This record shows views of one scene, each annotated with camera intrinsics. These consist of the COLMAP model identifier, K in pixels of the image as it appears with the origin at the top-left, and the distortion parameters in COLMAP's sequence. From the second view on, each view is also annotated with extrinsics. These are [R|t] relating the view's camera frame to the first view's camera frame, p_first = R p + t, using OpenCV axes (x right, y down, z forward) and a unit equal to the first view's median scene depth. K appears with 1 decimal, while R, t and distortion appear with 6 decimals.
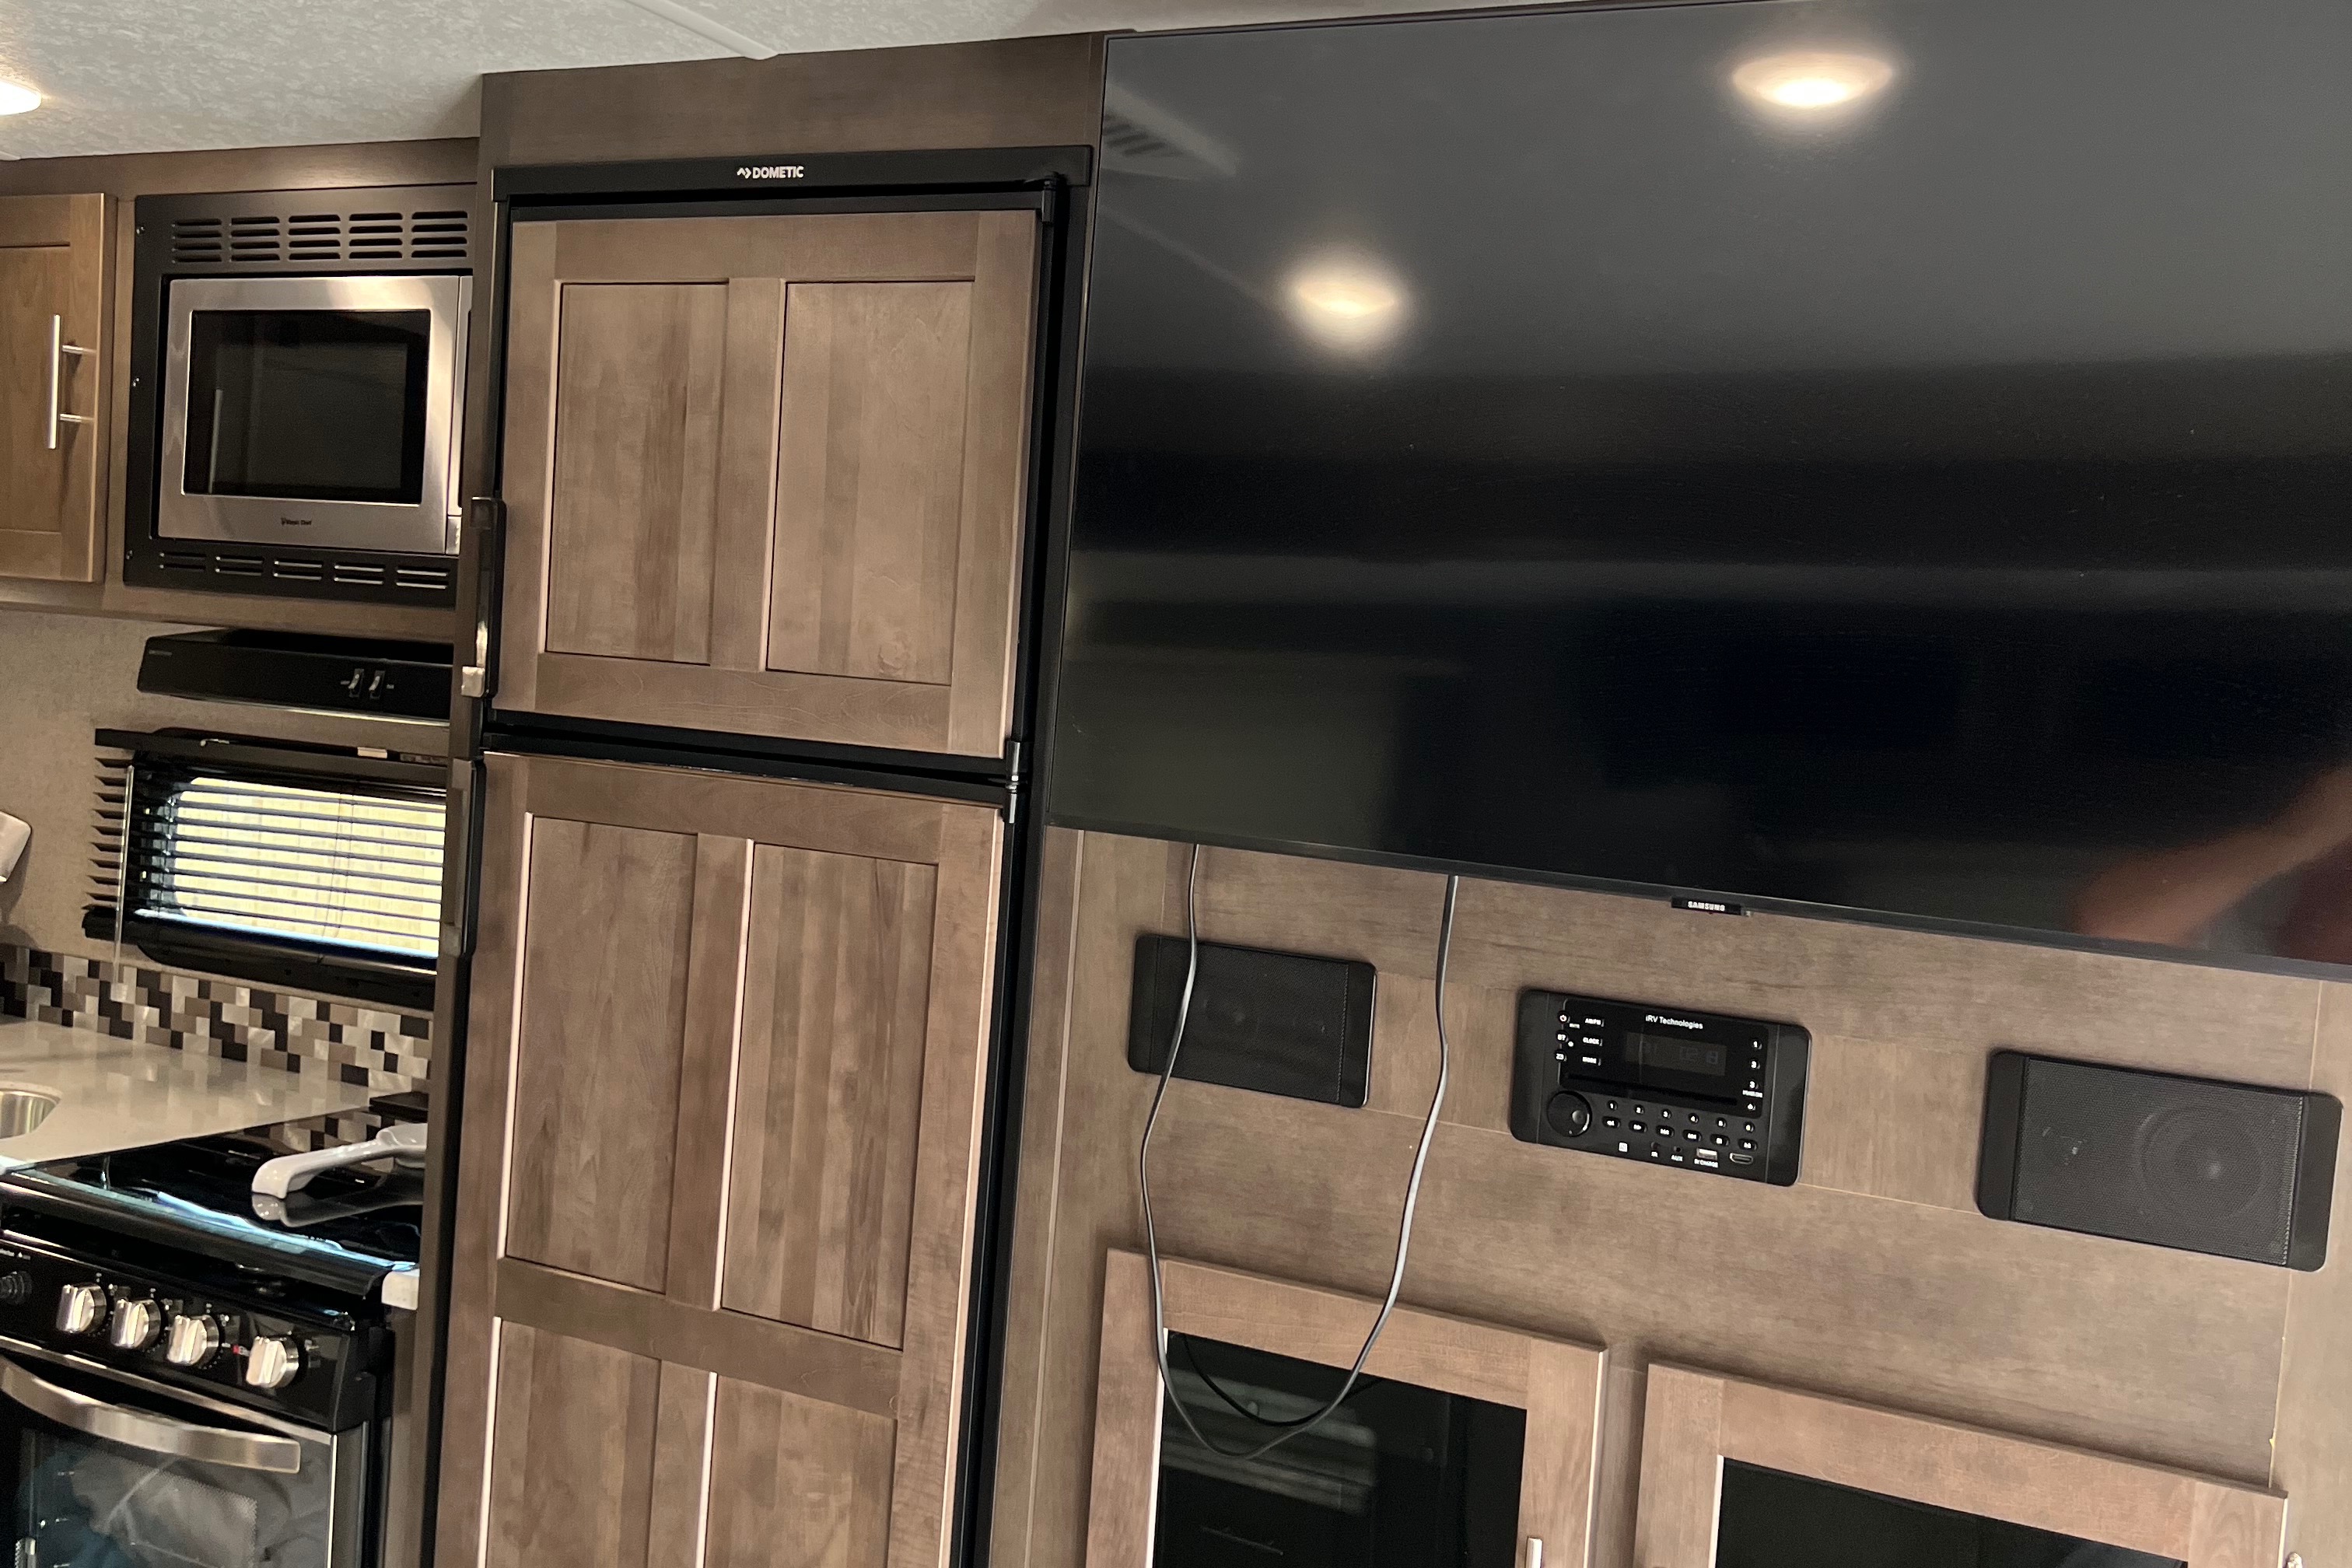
lens RADIAL K [[2342.7, 0, 1165.4], [0, 2342.7, 801.5], [0, 0, 1]] dist [0.032115, 0.000000]
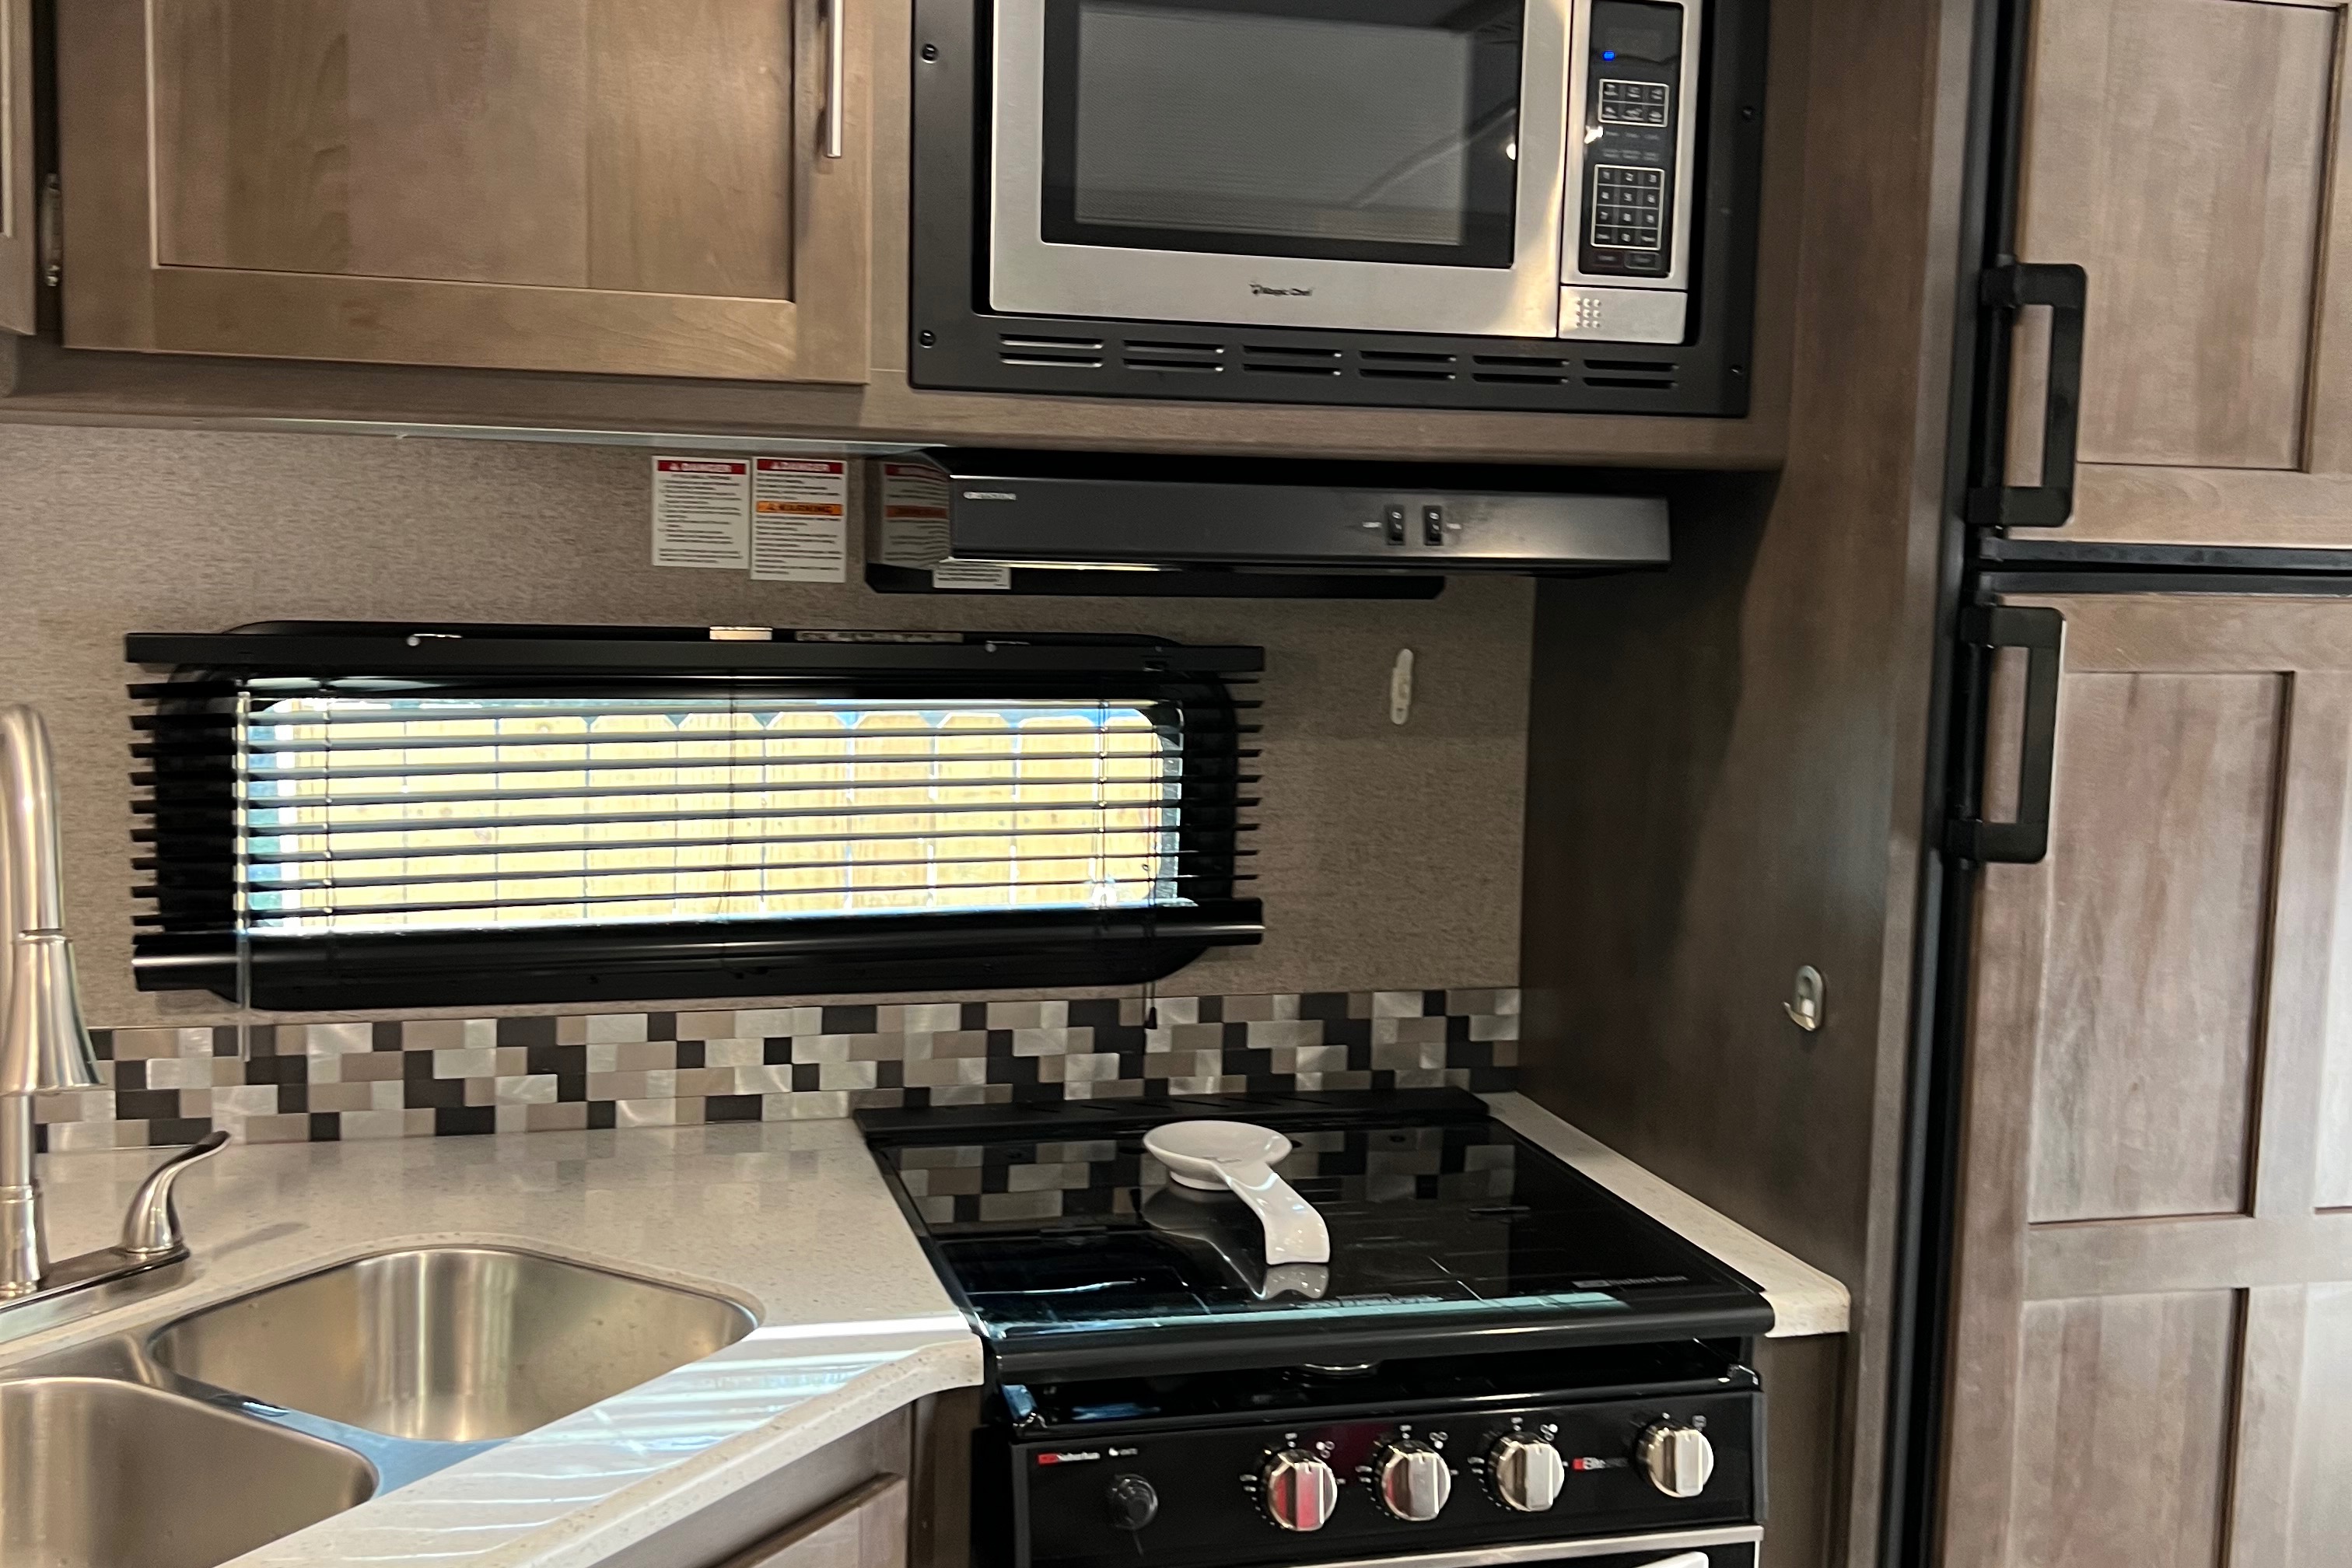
lens RADIAL K [[2342.7, 0, 1171.6], [0, 2342.7, 759.8], [0, 0, 1]] dist [0.032115, 0.000000]
pose [[0.732817, -0.123952, 0.669041, -0.800179], [0.068900, 0.991731, 0.108270, -0.055895], [-0.676929, -0.033245, 0.735297, 0.483915]]
